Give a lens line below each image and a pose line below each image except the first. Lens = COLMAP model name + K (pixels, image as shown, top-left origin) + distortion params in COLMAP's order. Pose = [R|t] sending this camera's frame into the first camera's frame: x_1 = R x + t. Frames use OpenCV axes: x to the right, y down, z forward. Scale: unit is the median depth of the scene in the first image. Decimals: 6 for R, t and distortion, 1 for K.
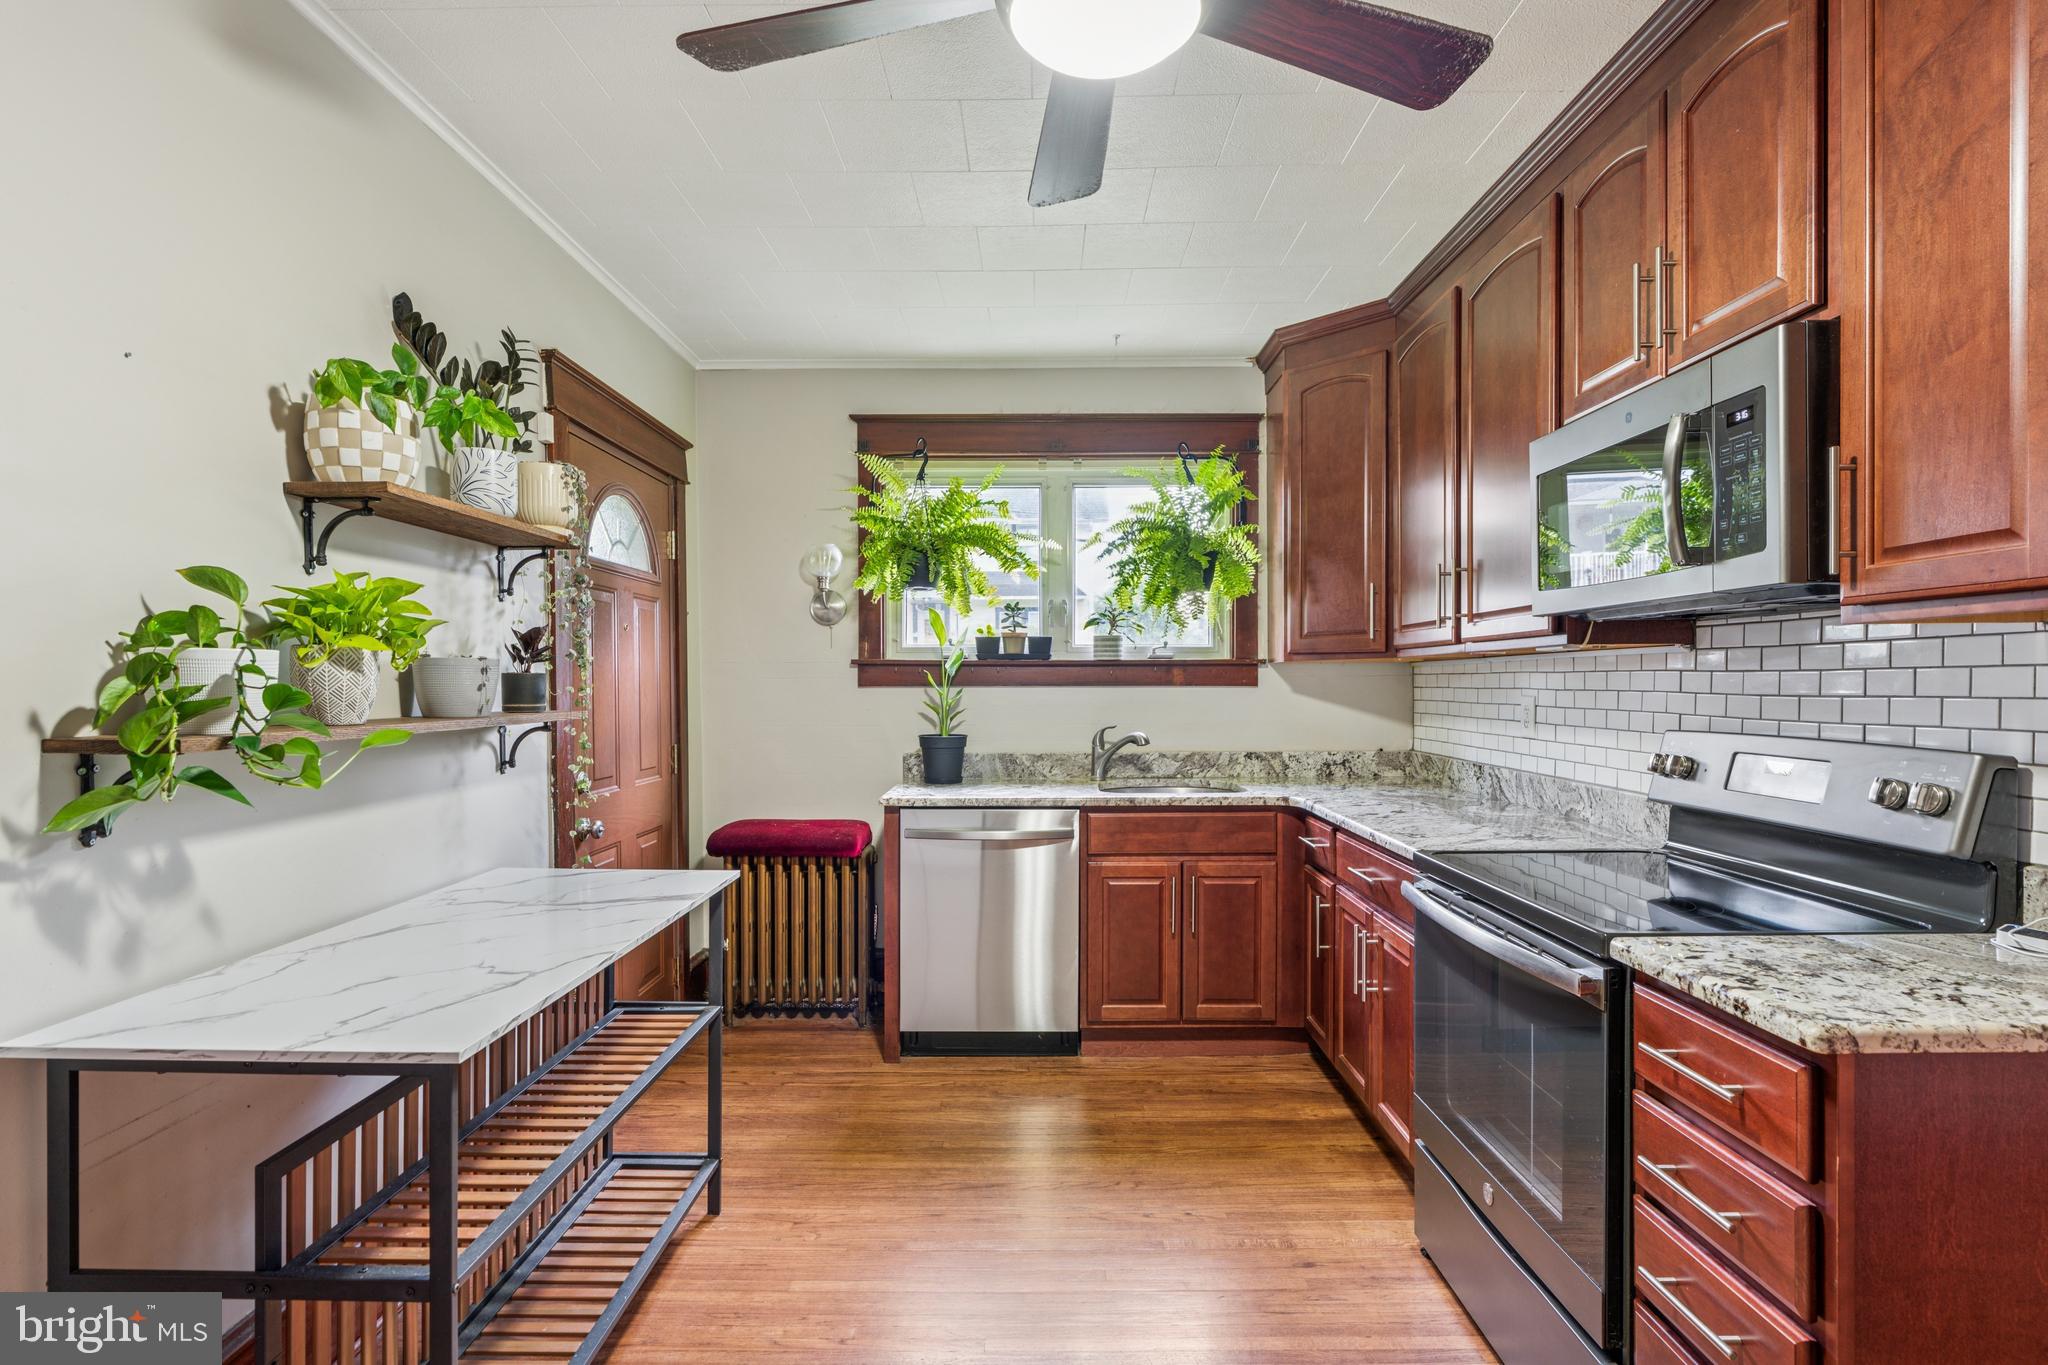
lens RADIAL K [[990.9, 0, 1020.6], [0, 990.9, 696.9], [0, 0, 1]] dist [-0.000984, 0.000625]
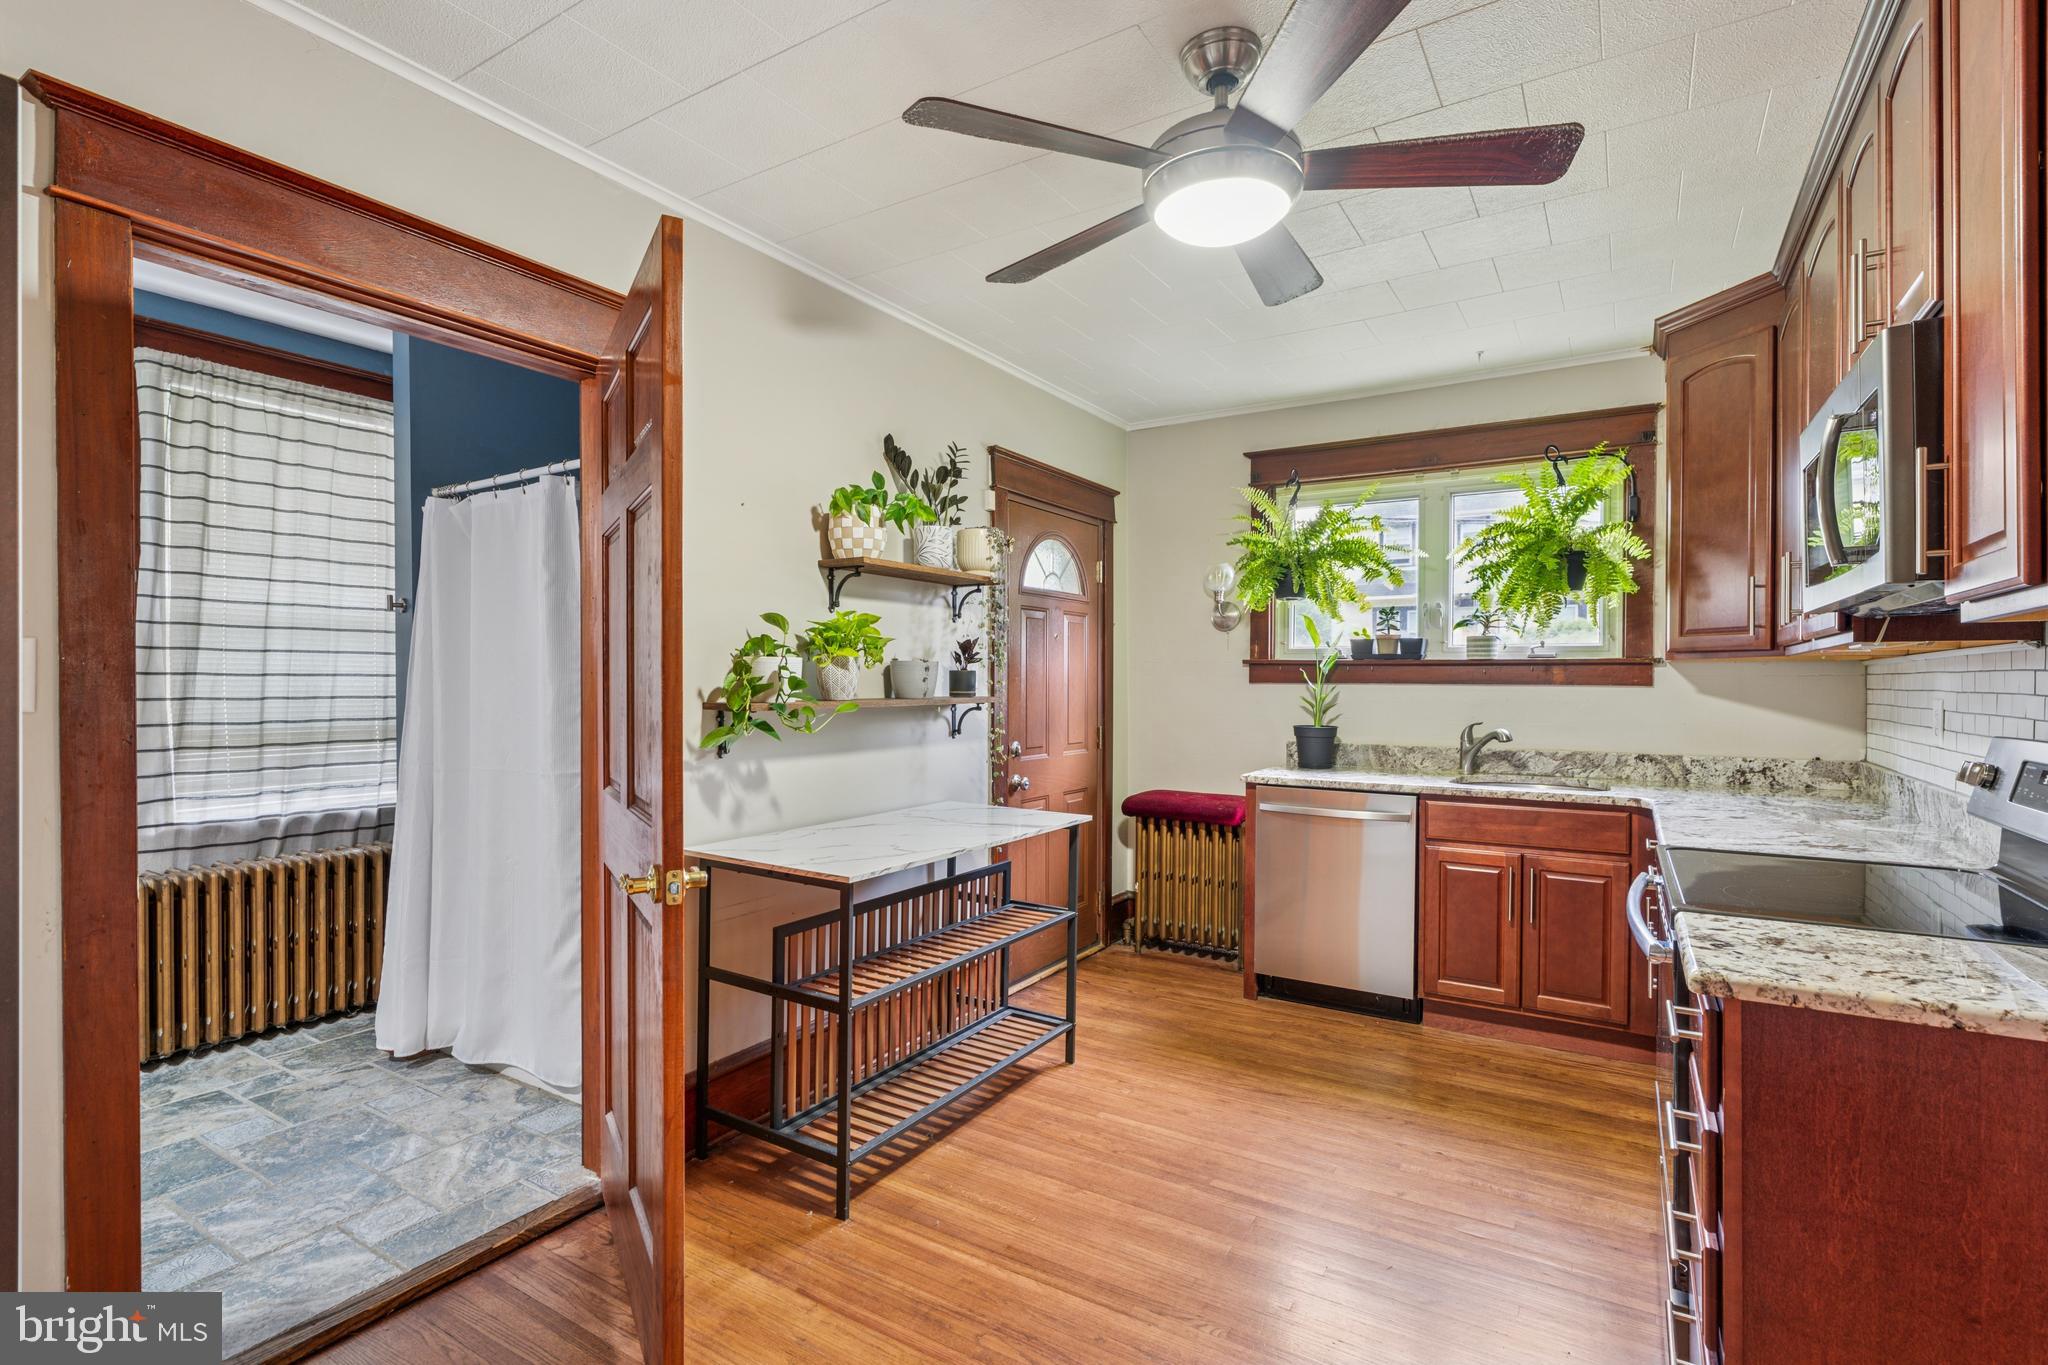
lens RADIAL K [[968.4, 0, 1024.0], [0, 968.4, 682.5], [0, 0, 1]] dist [0.001024, 0.000735]
pose [[0.852578, 0.008377, -0.522534, 0.248009], [-0.015183, 0.999847, -0.008744, 0.003814], [0.522380, 0.015388, 0.852574, -0.140823]]
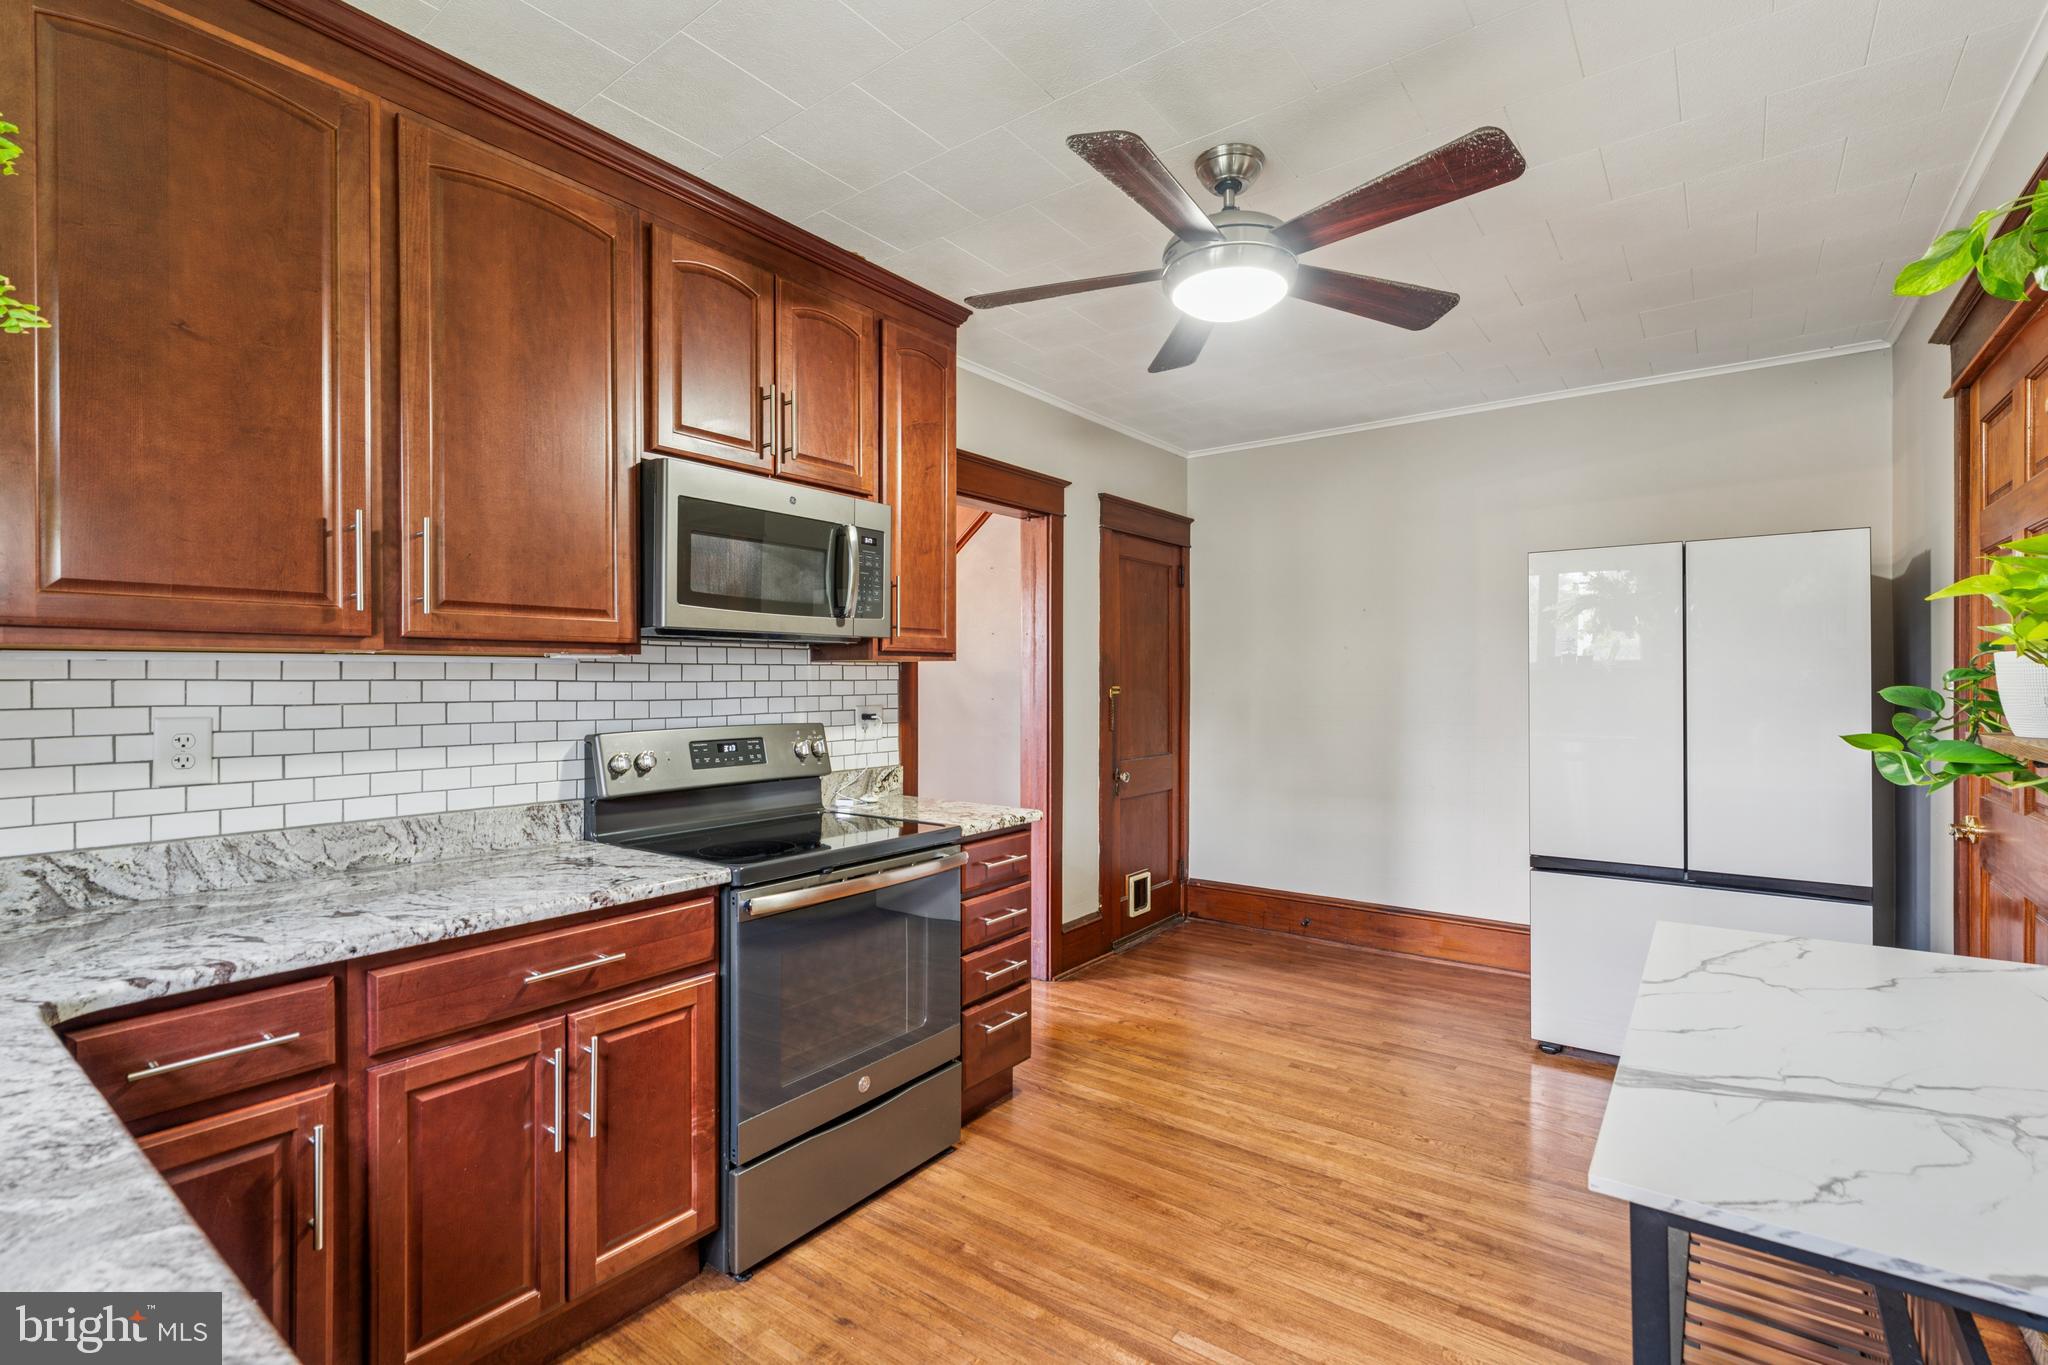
lens RADIAL K [[931.1, 0, 1024.0], [0, 931.1, 682.5], [0, 0, 1]] dist [0.002354, 0.001498]
pose [[-0.803501, 0.006378, 0.595269, -0.242078], [0.016227, 0.999806, 0.011191, -0.019447], [-0.595082, 0.018651, -0.803449, 1.050915]]
